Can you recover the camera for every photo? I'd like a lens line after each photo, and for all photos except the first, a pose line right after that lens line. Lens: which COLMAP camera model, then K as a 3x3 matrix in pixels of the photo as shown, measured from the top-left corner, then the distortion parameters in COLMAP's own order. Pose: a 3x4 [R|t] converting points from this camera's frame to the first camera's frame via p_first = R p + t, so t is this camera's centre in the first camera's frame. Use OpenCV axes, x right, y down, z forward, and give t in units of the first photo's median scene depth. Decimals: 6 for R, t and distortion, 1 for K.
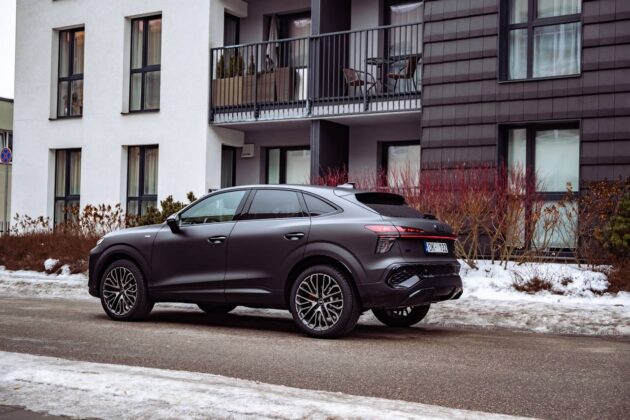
lens RADIAL K [[789.4, 0, 315.0], [0, 789.4, 210.0], [0, 0, 1]] dist [-0.000924, -0.000355]
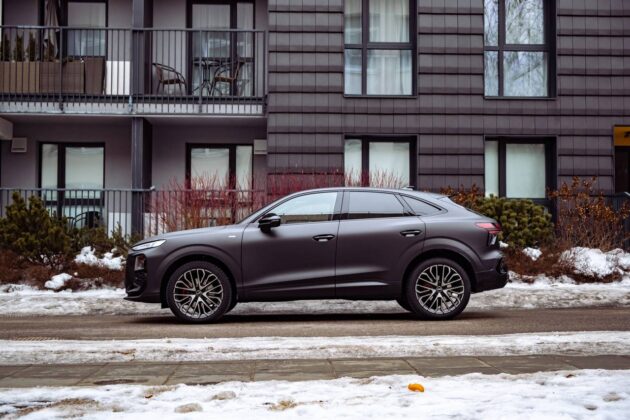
lens RADIAL K [[873.2, 0, 315.0], [0, 873.2, 210.0], [0, 0, 1]] dist [0.002170, -0.009277]
pose [[0.830680, 0.005329, 0.556725, -0.504050], [-0.001445, 0.999971, -0.007416, 0.005338], [-0.556748, 0.005356, 0.830664, 0.018215]]
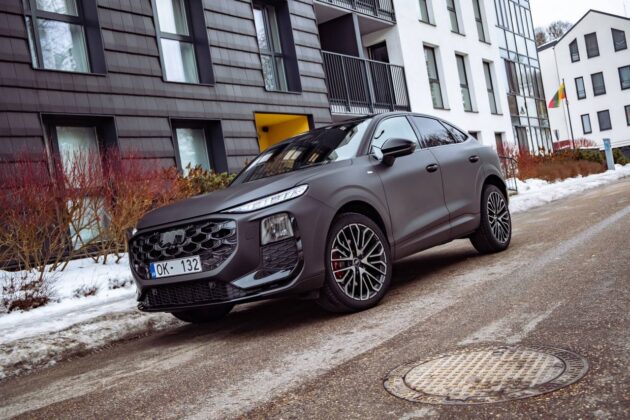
lens RADIAL K [[665.0, 0, 322.0], [0, 665.0, 212.0], [0, 0, 1]] dist [-0.079870, 0.148557]
pose [[0.055221, -0.025402, 0.998151, -0.538182], [0.134114, 0.990806, 0.017795, 0.034685], [-0.989426, 0.132883, 0.058120, 0.690112]]
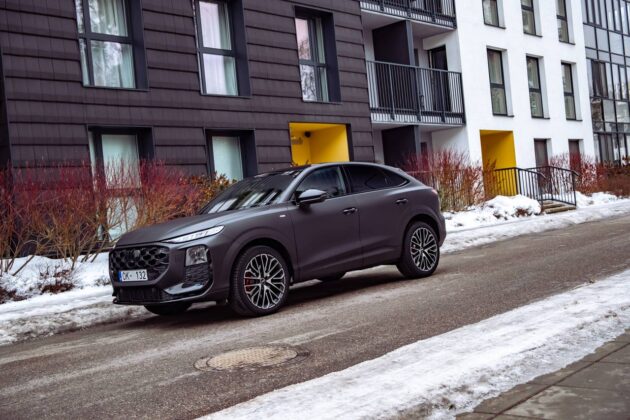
lens RADIAL K [[727.2, 0, 315.0], [0, 727.2, 210.0], [0, 0, 1]] dist [0.010302, 0.018077]
pose [[0.202755, -0.032756, 0.978681, -0.708828], [0.071213, 0.997287, 0.018625, 0.008963], [-0.976637, 0.065918, 0.204538, 0.538338]]
